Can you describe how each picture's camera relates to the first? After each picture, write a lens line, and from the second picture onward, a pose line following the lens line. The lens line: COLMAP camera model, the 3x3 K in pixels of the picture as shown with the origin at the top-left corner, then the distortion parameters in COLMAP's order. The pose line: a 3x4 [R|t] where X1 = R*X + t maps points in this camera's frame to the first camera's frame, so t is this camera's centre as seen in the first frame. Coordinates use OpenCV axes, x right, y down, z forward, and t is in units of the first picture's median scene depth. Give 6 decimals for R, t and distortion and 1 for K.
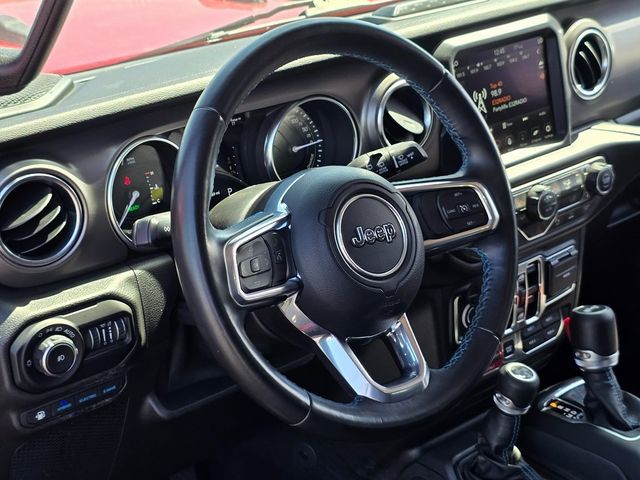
lens RADIAL K [[1186.6, 0, 323.8], [0, 1186.6, 243.1], [0, 0, 1]] dist [0.153756, 0.000000]
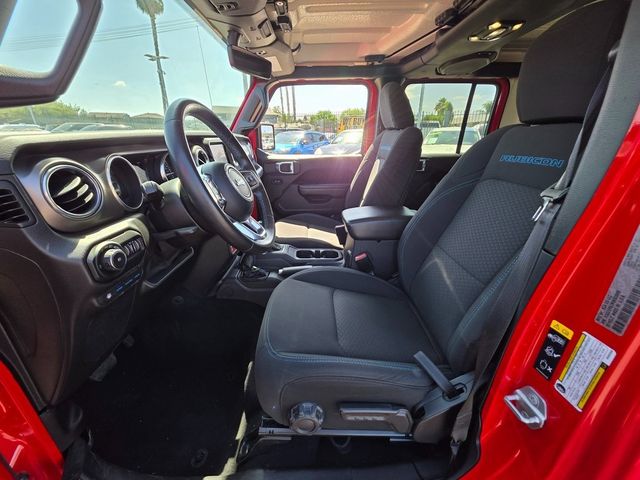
lens RADIAL K [[256.9, 0, 320.9], [0, 256.9, 239.1], [0, 0, 1]] dist [0.006098, -0.001179]
pose [[0.651935, -0.260649, 0.712070, -0.216404], [0.279402, 0.955564, 0.093973, 0.085626], [-0.704923, 0.137689, 0.695792, 0.354387]]
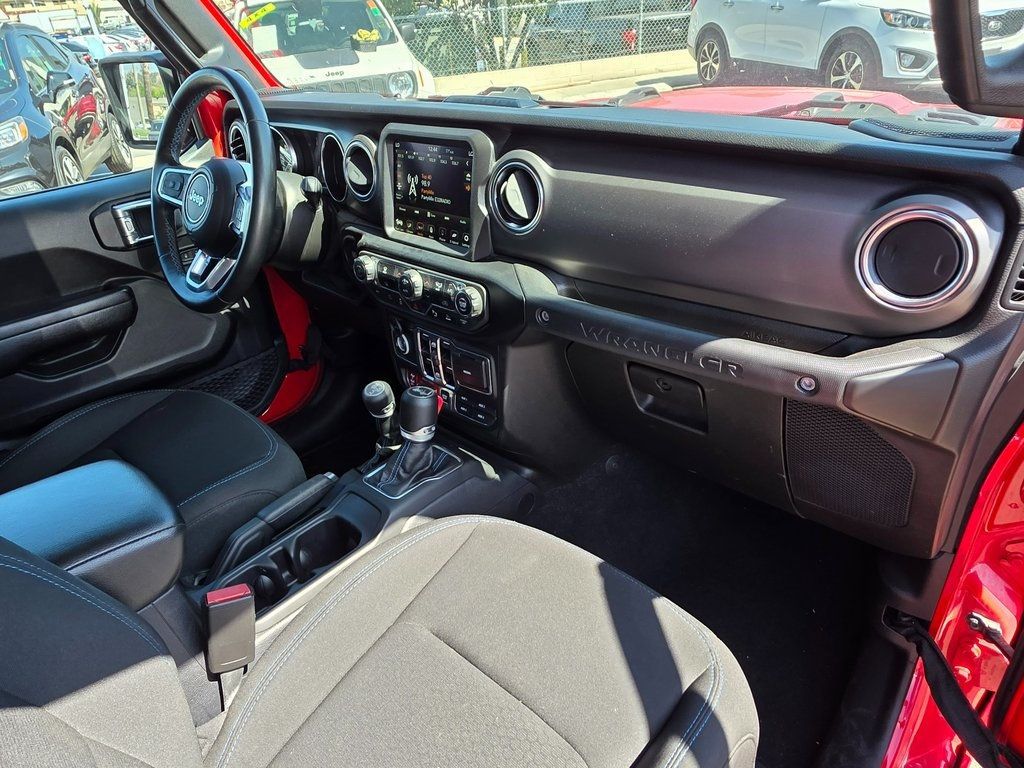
lens RADIAL K [[645.0, 0, 522.5], [0, 645.0, 388.9], [0, 0, 1]] dist [0.004409, -0.002322]
pose [[0.100530, 0.511880, -0.853154, 0.789527], [-0.329202, 0.826312, 0.456984, -0.276690], [0.938893, 0.234919, 0.251581, 0.960420]]
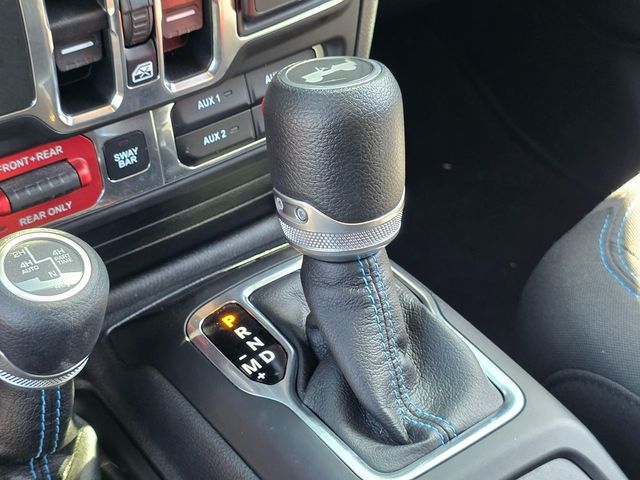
lens RADIAL K [[1171.6, 0, 321.6], [0, 1171.6, 241.2], [0, 0, 1]] dist [0.126038, 0.000000]
pose [[0.994371, 0.095122, -0.046667, 0.246535], [-0.078192, 0.956041, 0.282616, 0.009640], [0.071499, -0.277376, 0.958097, 0.703029]]
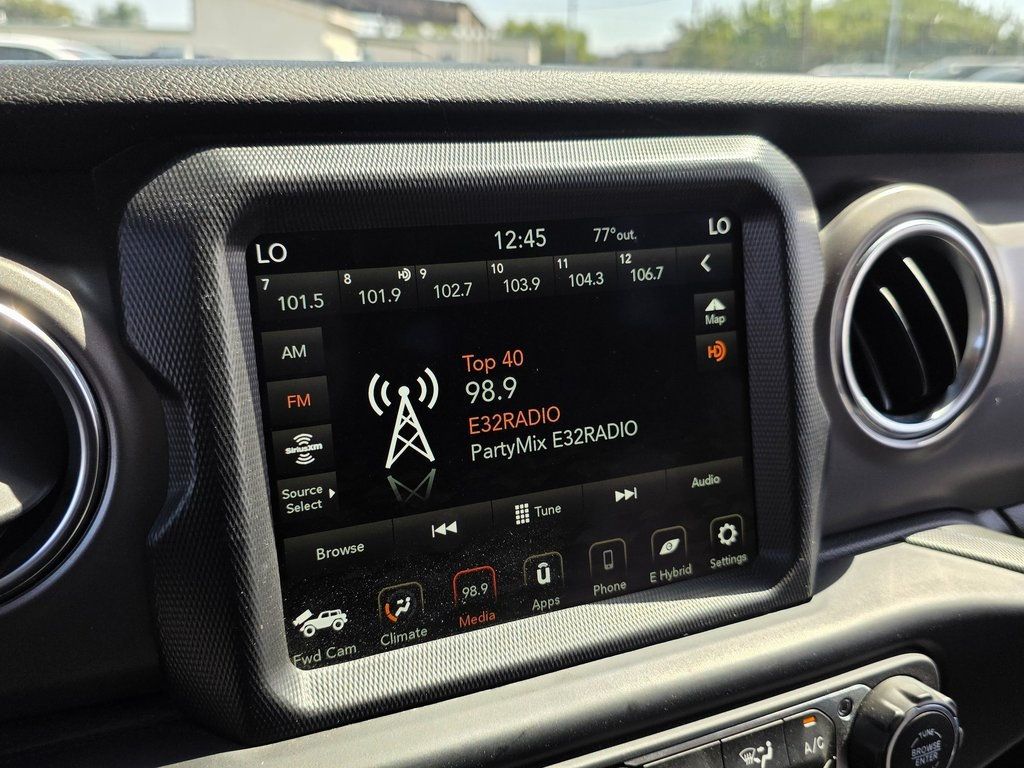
lens RADIAL K [[1015.2, 0, 519.0], [0, 1015.2, 389.5], [0, 0, 1]] dist [0.022372, 0.000000]
pose [[0.959985, 0.117927, -0.254013, 0.203665], [-0.139616, 0.987795, -0.069059, -0.109667], [0.242769, 0.101760, 0.964732, 0.772535]]
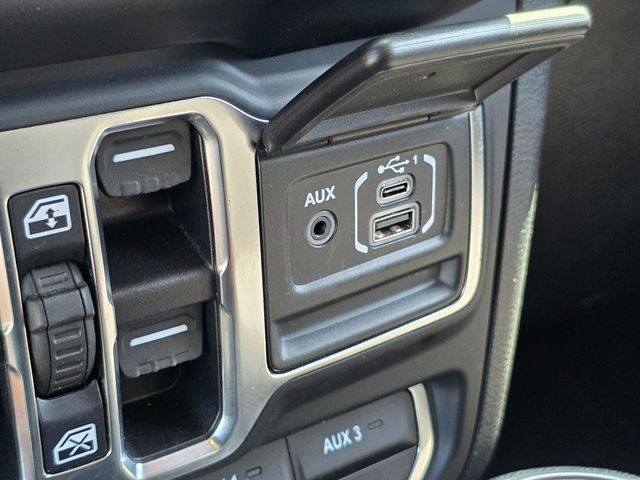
lens RADIAL K [[1171.6, 0, 338.3], [0, 1171.6, 241.3], [0, 0, 1]] dist [0.126038, 0.000000]
pose [[0.988023, 0.074157, -0.135317, 0.233922], [-0.071725, 0.997165, 0.022766, 0.027011], [0.136621, -0.012788, 0.990541, 0.875955]]
